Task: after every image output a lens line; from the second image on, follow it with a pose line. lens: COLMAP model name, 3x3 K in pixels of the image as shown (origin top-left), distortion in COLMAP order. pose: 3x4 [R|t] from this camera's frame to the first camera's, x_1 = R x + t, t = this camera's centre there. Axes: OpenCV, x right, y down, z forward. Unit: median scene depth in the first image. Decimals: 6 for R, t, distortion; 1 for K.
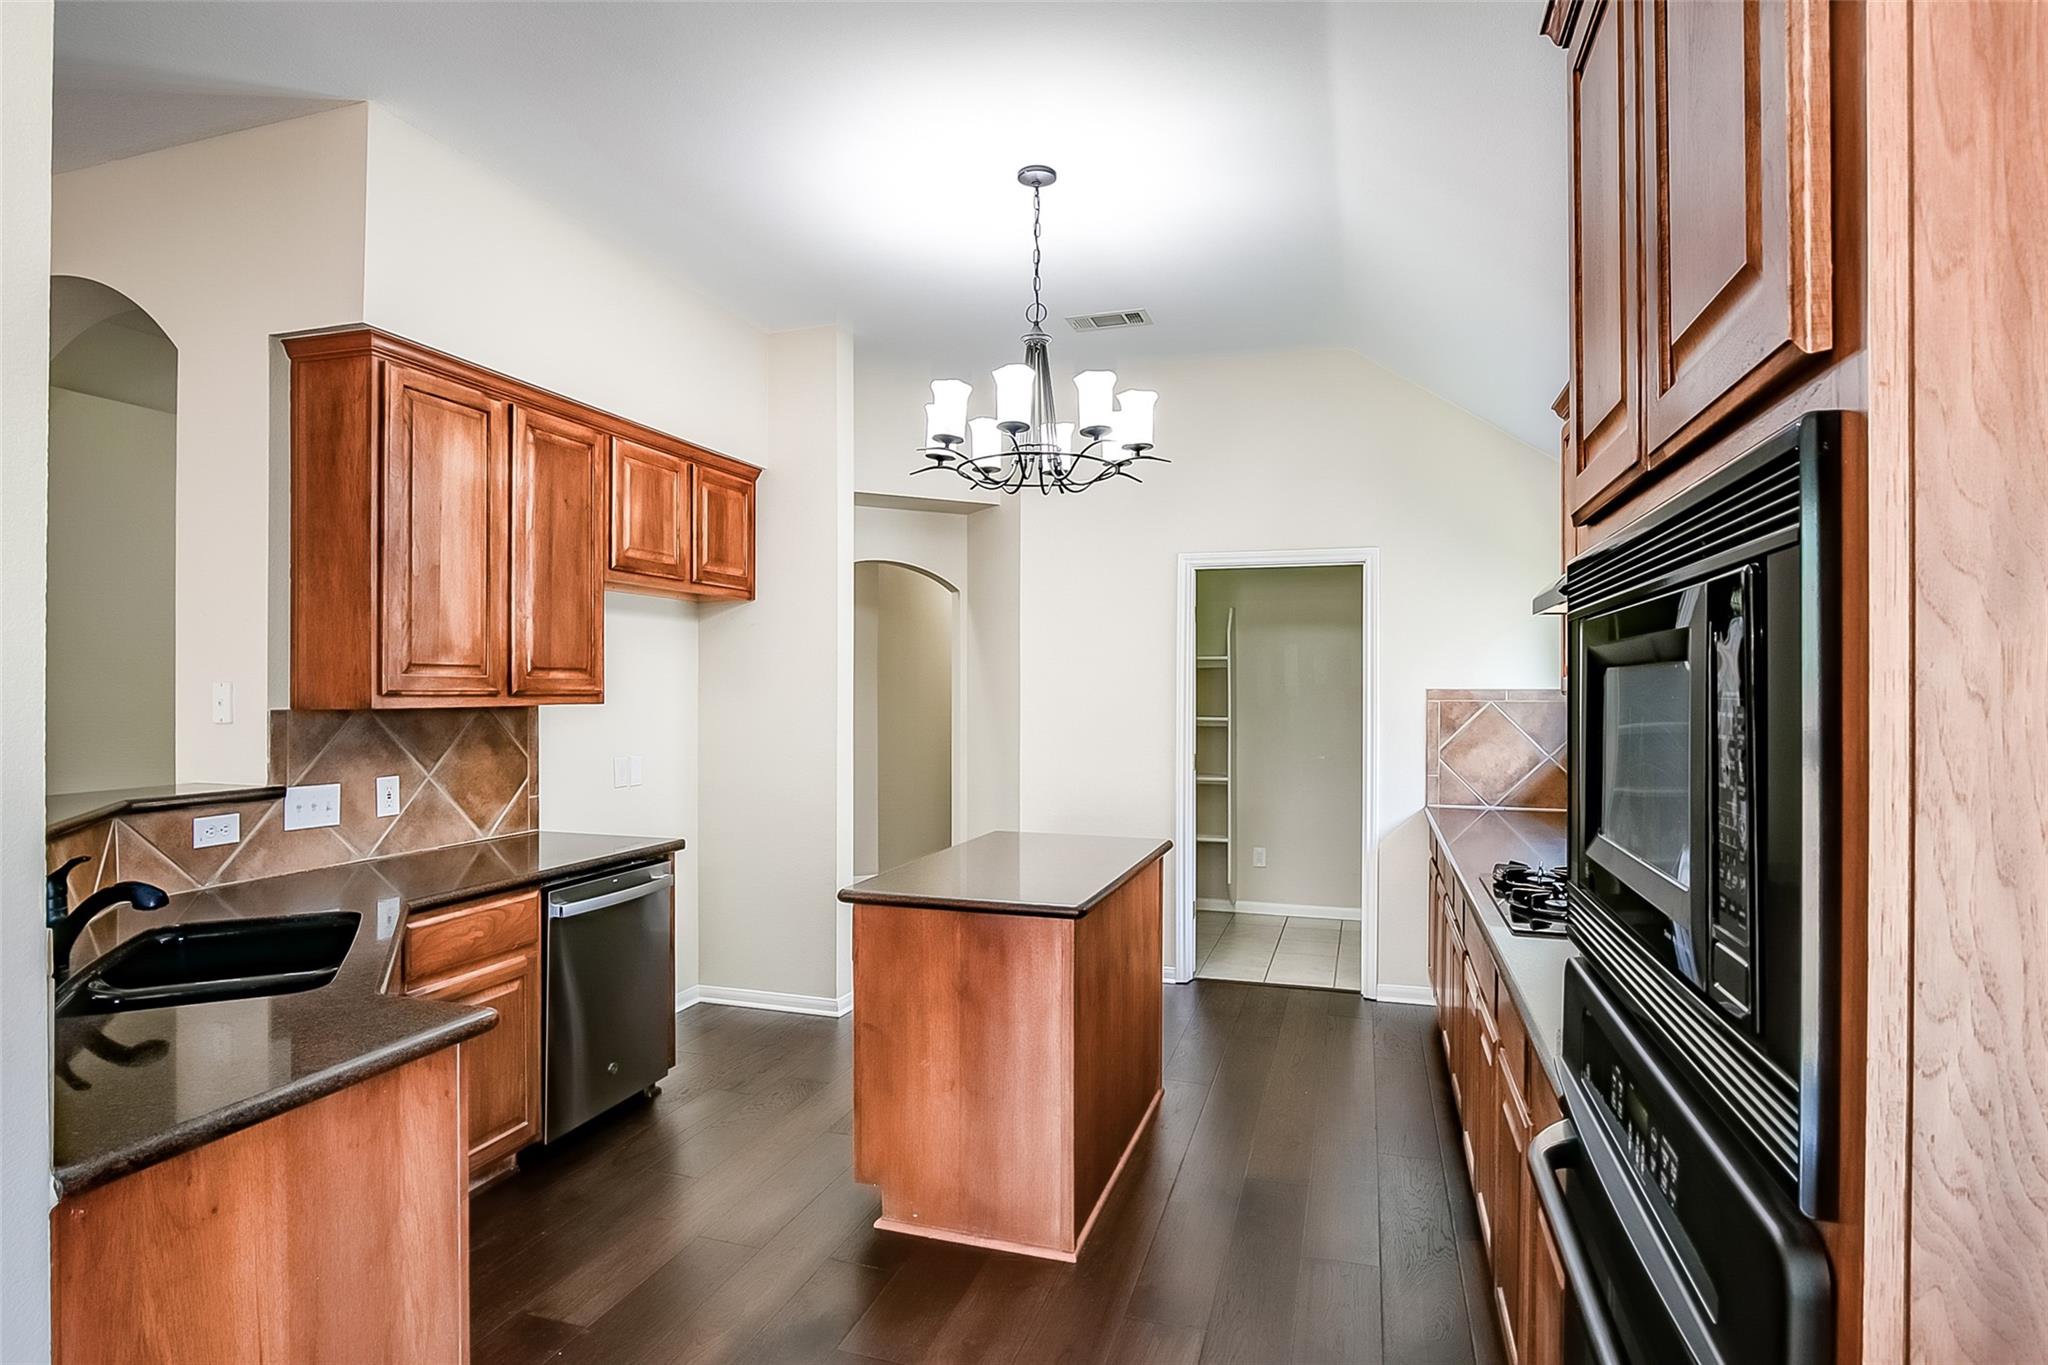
lens RADIAL K [[1058.2, 0, 1026.1], [0, 1058.2, 687.5], [0, 0, 1]] dist [-0.023109, -0.000248]
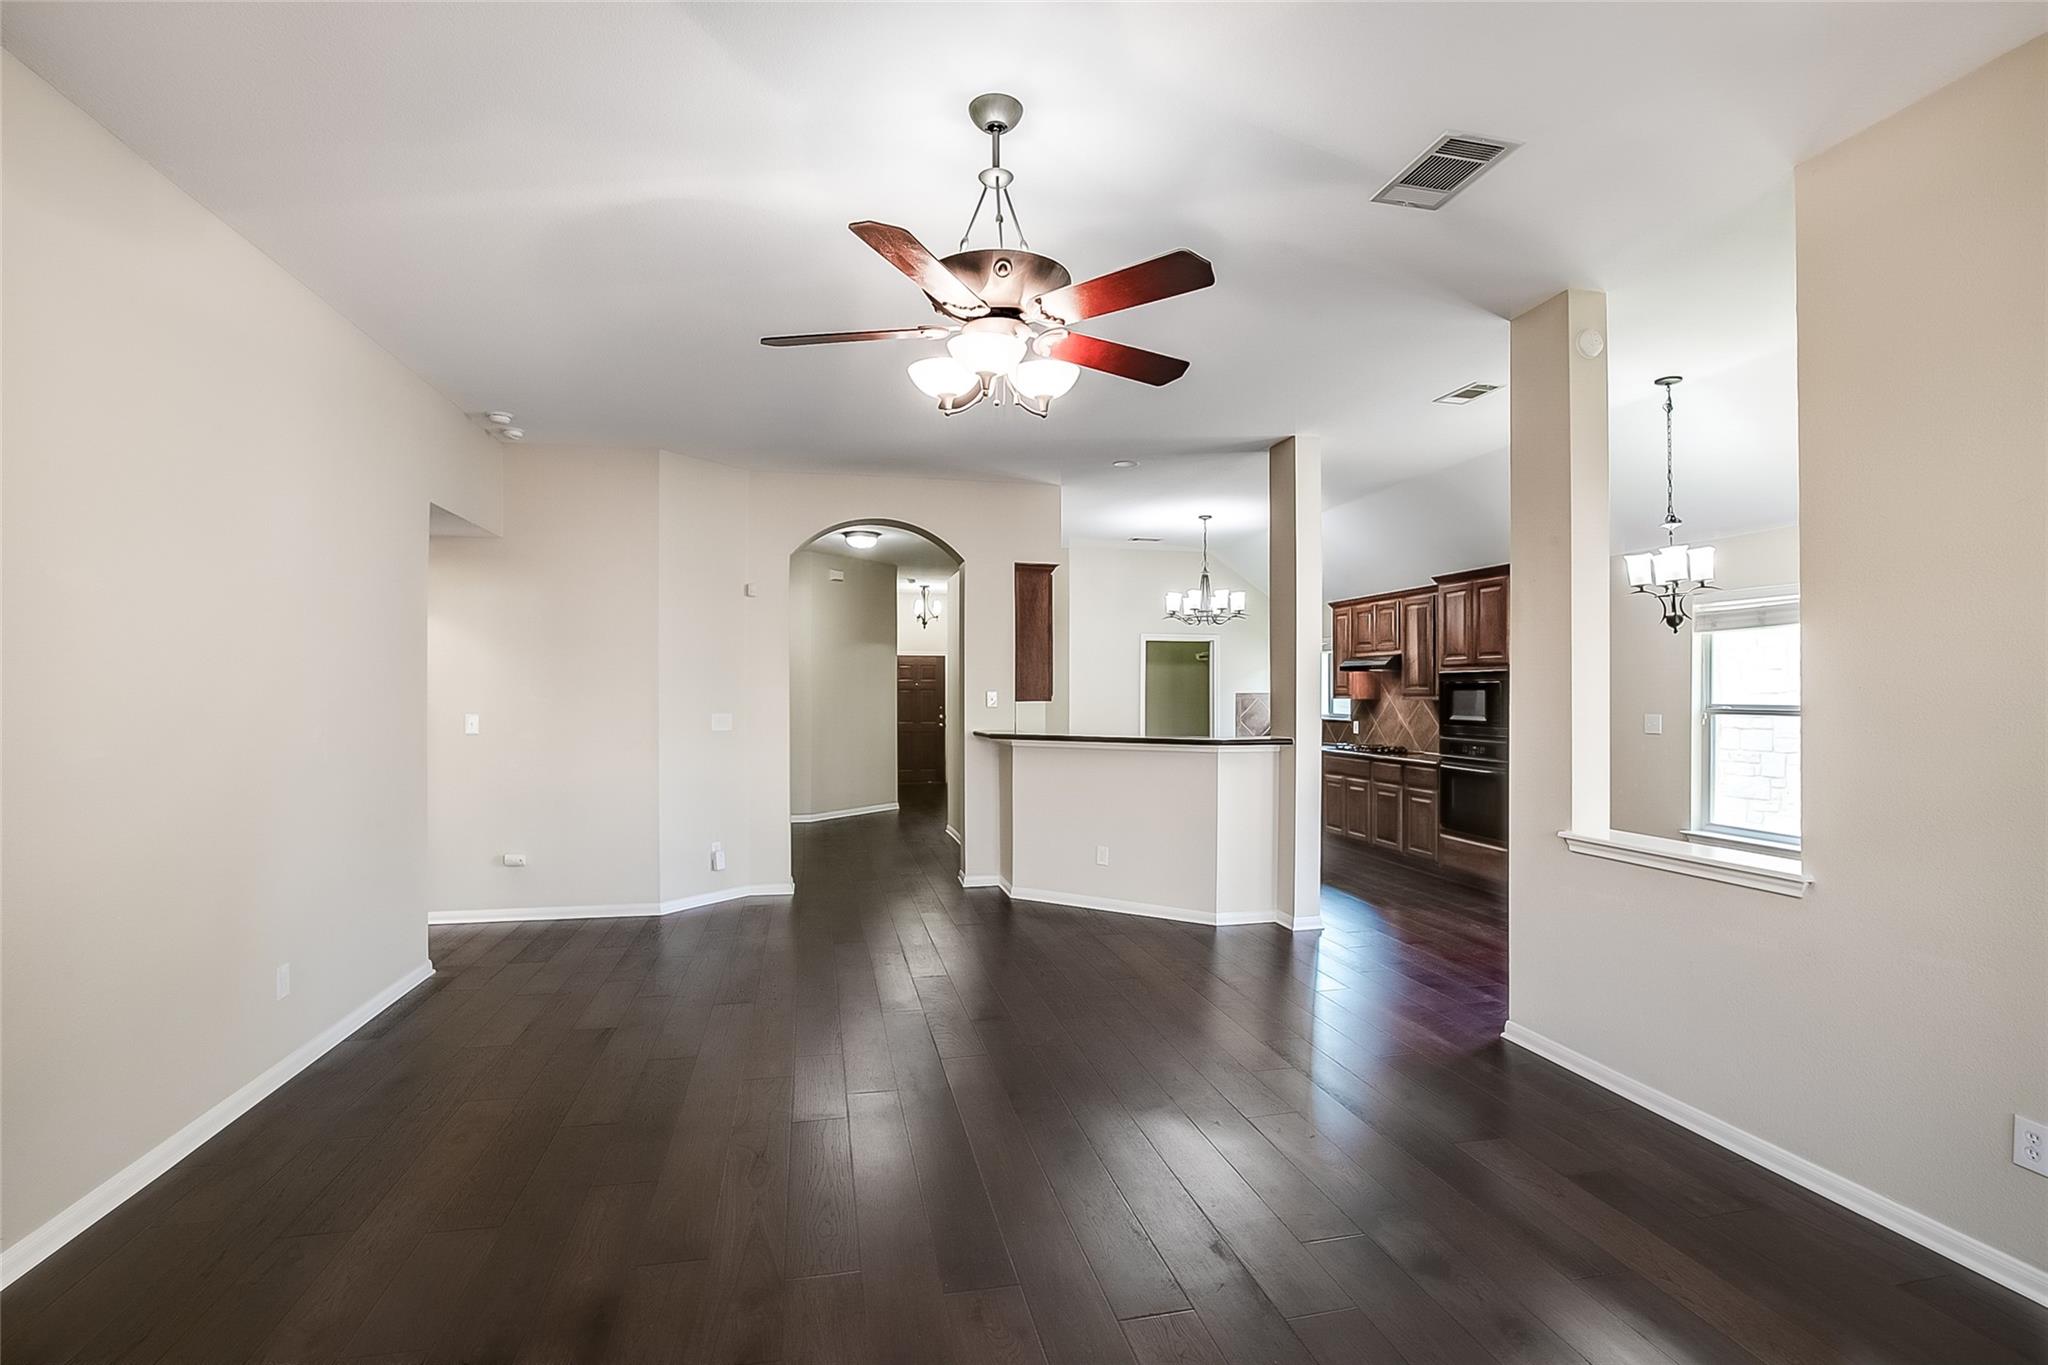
lens RADIAL K [[960.8, 0, 1028.8], [0, 960.8, 688.3], [0, 0, 1]] dist [-0.016839, 0.000506]
pose [[0.862365, -0.000527, 0.506286, -1.755852], [0.002943, 0.999988, -0.003972, -0.002773], [-0.506278, 0.004916, 0.862356, -1.042547]]
